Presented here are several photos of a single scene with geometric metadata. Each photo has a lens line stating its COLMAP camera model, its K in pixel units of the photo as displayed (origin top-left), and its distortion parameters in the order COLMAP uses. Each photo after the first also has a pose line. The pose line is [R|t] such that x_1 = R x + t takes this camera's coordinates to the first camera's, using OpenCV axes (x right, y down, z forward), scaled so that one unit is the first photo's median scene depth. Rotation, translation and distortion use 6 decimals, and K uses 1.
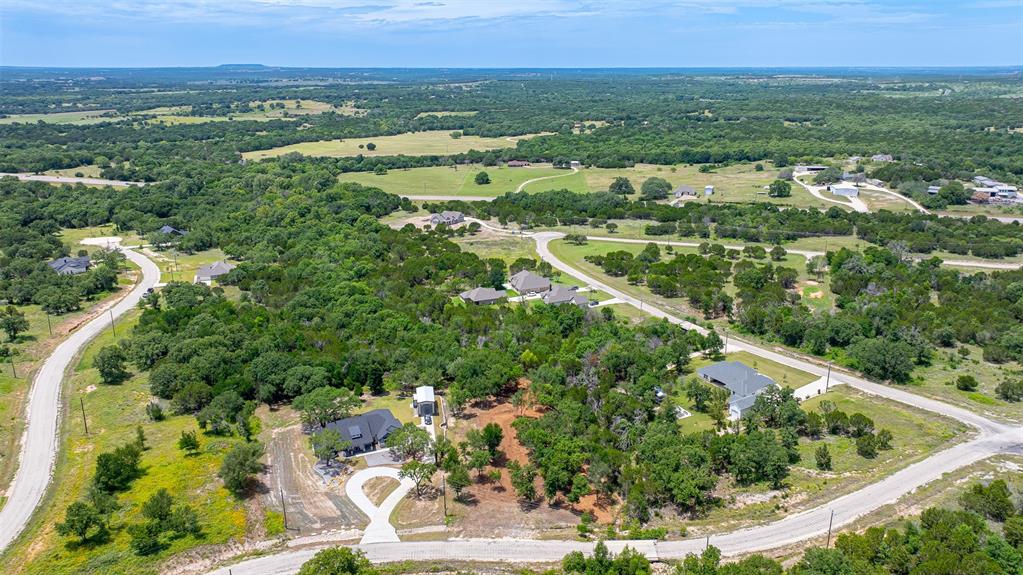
lens RADIAL K [[722.0, 0, 514.3], [0, 722.0, 296.4], [0, 0, 1]] dist [-0.038920, 0.029617]
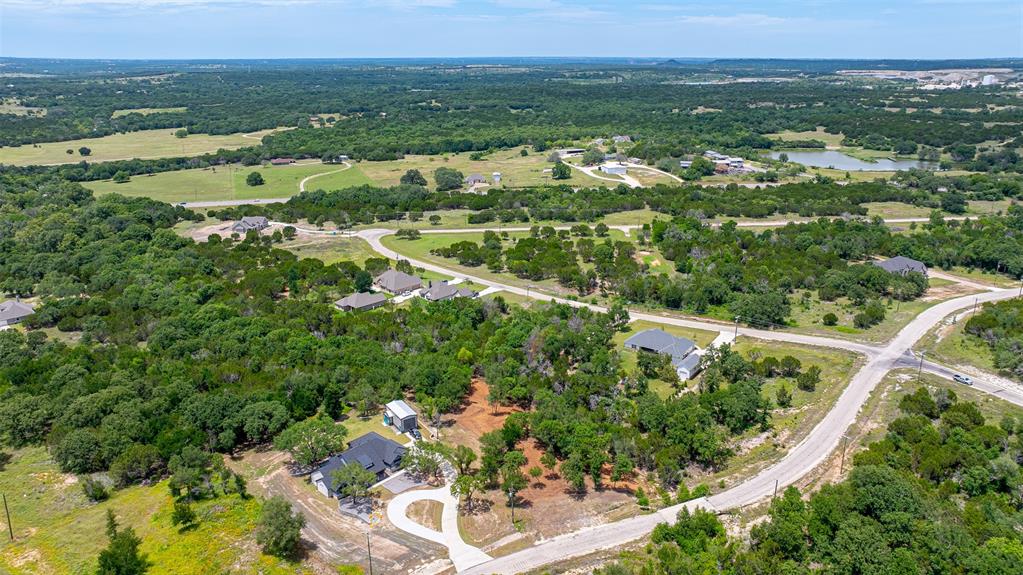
lens RADIAL K [[722.0, 0, 515.2], [0, 722.0, 289.8], [0, 0, 1]] dist [-0.038920, 0.029617]
pose [[0.915542, -0.119356, 0.384106, -0.308898], [0.117954, 0.992644, 0.027301, -0.024877], [-0.384539, 0.020311, 0.922885, 0.068158]]
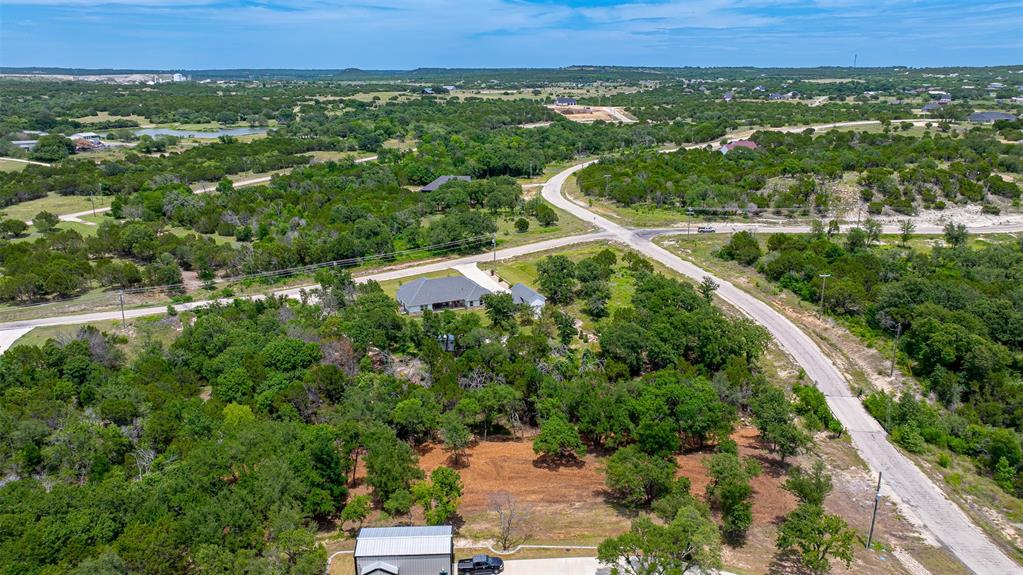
lens RADIAL K [[722.0, 0, 509.6], [0, 722.0, 284.2], [0, 0, 1]] dist [-0.038920, 0.029617]
pose [[0.116136, -0.275495, 0.954261, -0.408044], [0.307265, 0.923598, 0.229248, -0.050437], [-0.944511, 0.266588, 0.191914, 0.788306]]
